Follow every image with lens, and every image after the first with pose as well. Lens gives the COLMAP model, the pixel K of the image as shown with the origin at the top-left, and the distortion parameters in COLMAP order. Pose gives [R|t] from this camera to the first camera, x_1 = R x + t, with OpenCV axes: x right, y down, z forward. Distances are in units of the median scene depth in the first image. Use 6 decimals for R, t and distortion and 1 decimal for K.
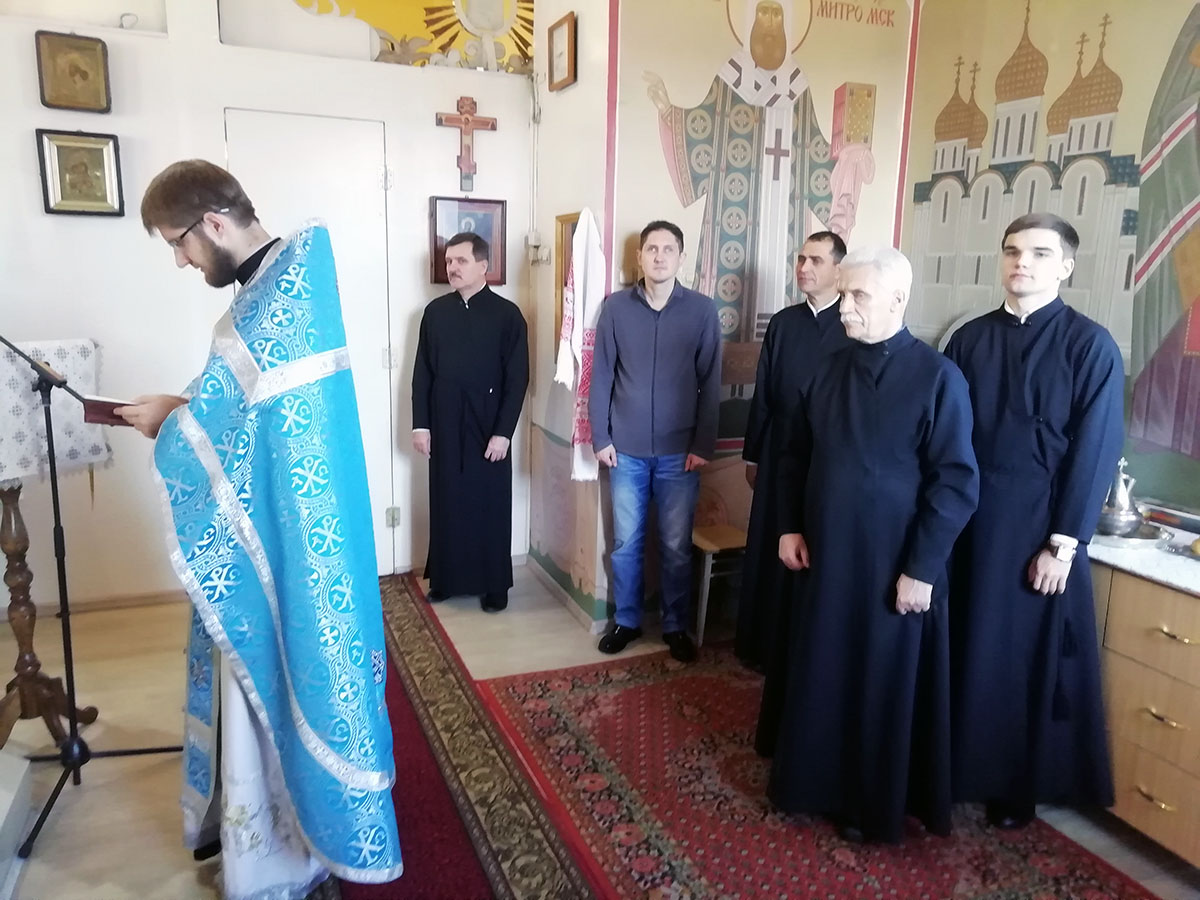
lens RADIAL K [[886.5, 0, 607.5], [0, 886.5, 435.6], [0, 0, 1]] dist [0.027422, -0.006491]
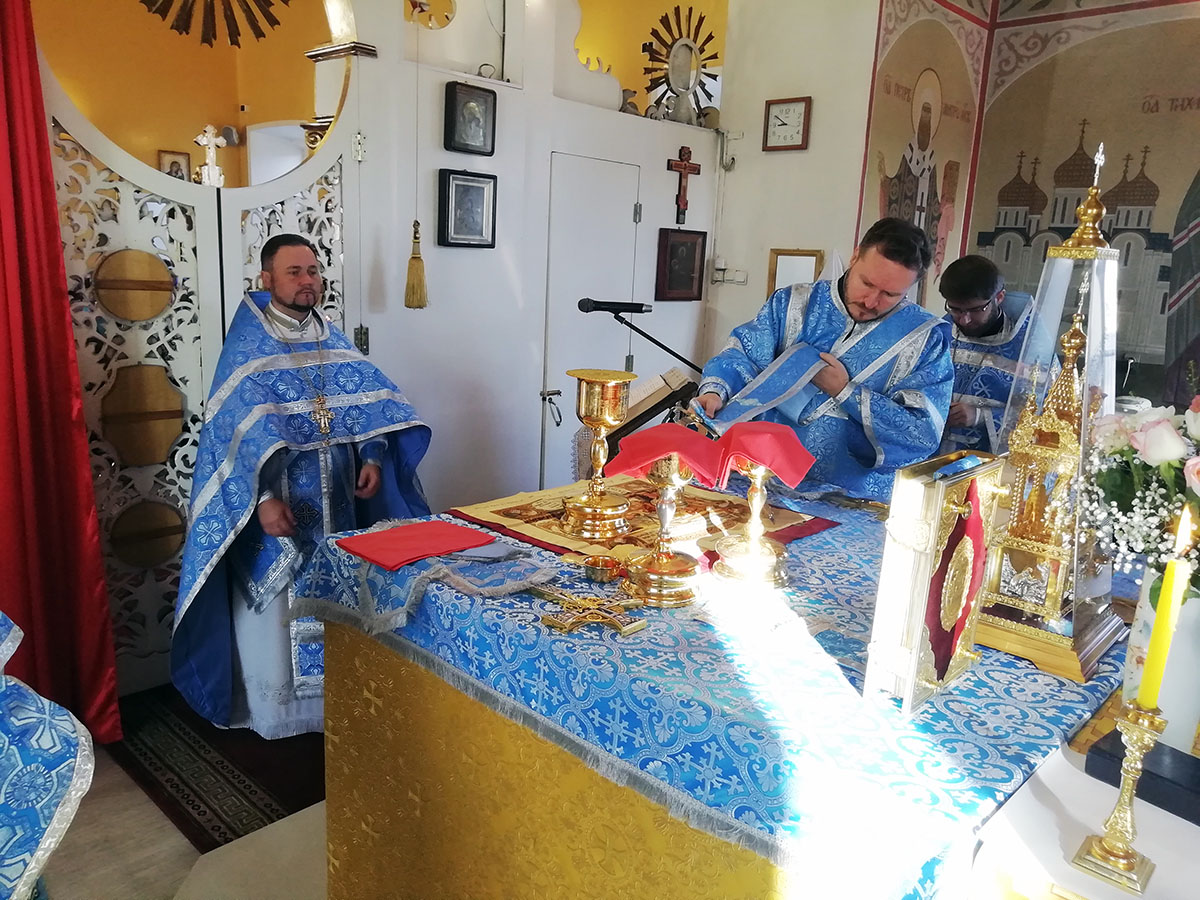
lens RADIAL K [[881.6, 0, 605.0], [0, 881.6, 437.3], [0, 0, 1]] dist [0.027484, -0.010330]
pose [[0.906156, -0.067165, 0.417577, -0.928325], [0.051678, 0.997495, 0.048299, -0.057325], [-0.419775, -0.022187, 0.907357, -0.068717]]
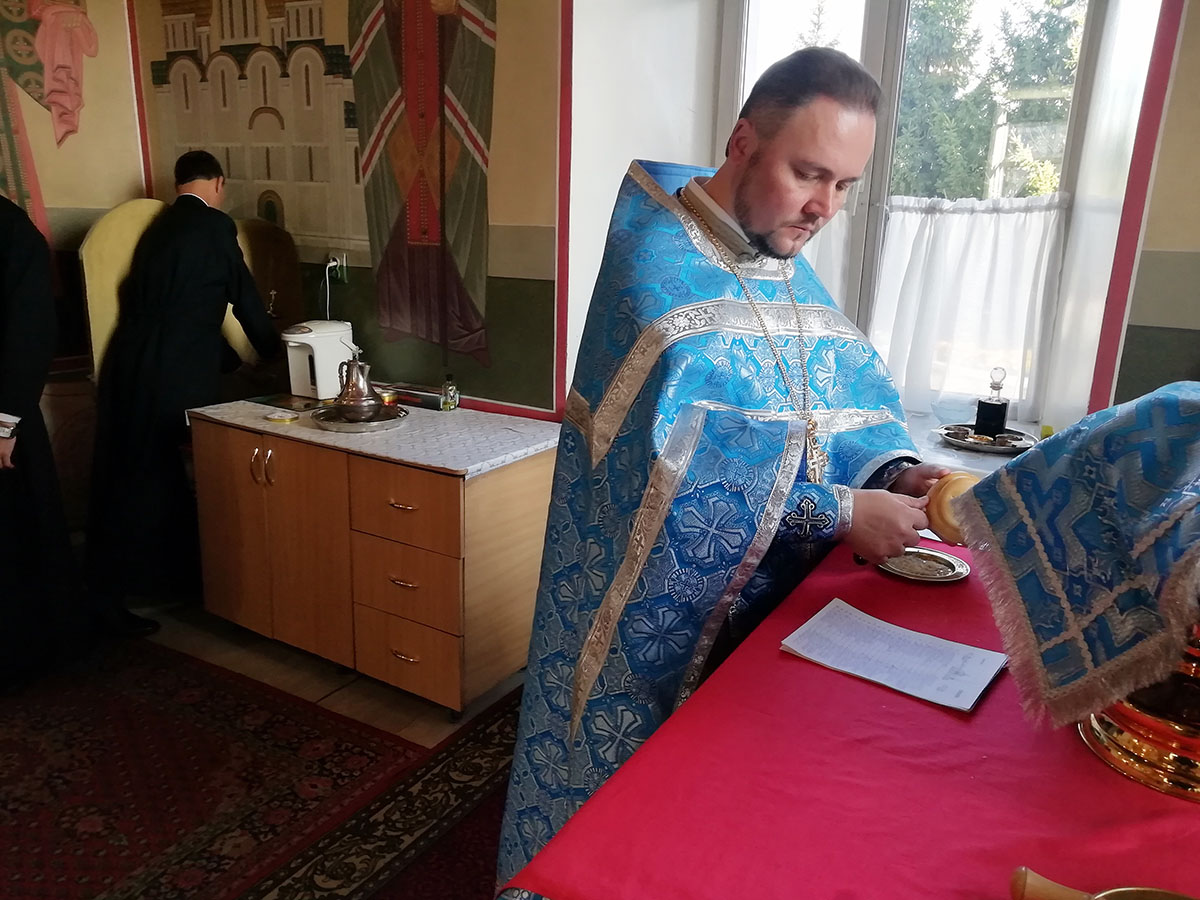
lens RADIAL K [[886.5, 0, 607.5], [0, 886.5, 435.6], [0, 0, 1]] dist [0.027422, -0.006491]
pose [[0.795447, -0.147192, 0.587876, 0.143297], [0.097199, 0.988485, 0.115977, 0.027964], [-0.598177, -0.035112, 0.800594, 0.002086]]
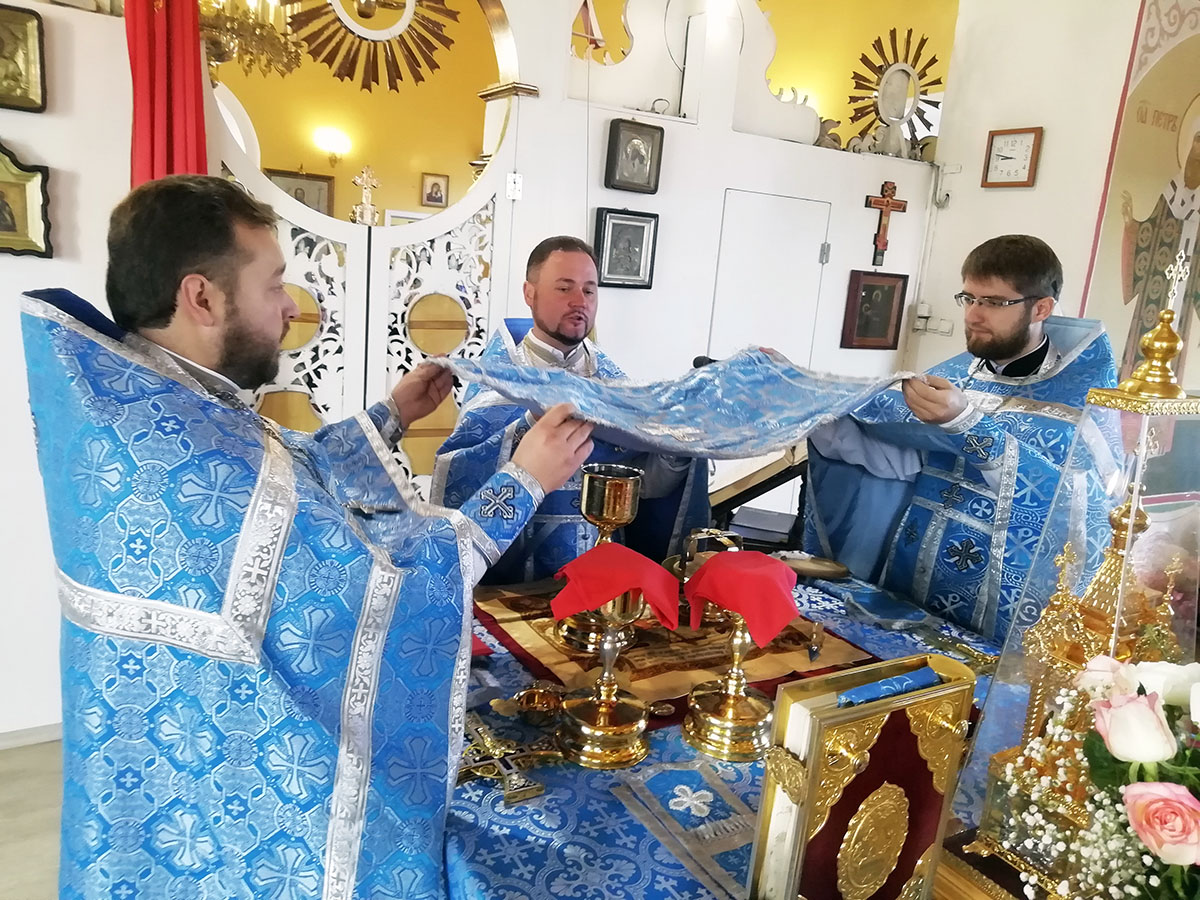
lens RADIAL K [[886.5, 0, 607.5], [0, 886.5, 435.6], [0, 0, 1]] dist [0.027422, -0.006491]
pose [[0.987355, 0.028145, 0.156007, -0.784473], [-0.032500, 0.999148, 0.025437, -0.097870], [-0.155158, -0.030186, 0.987428, -0.052467]]
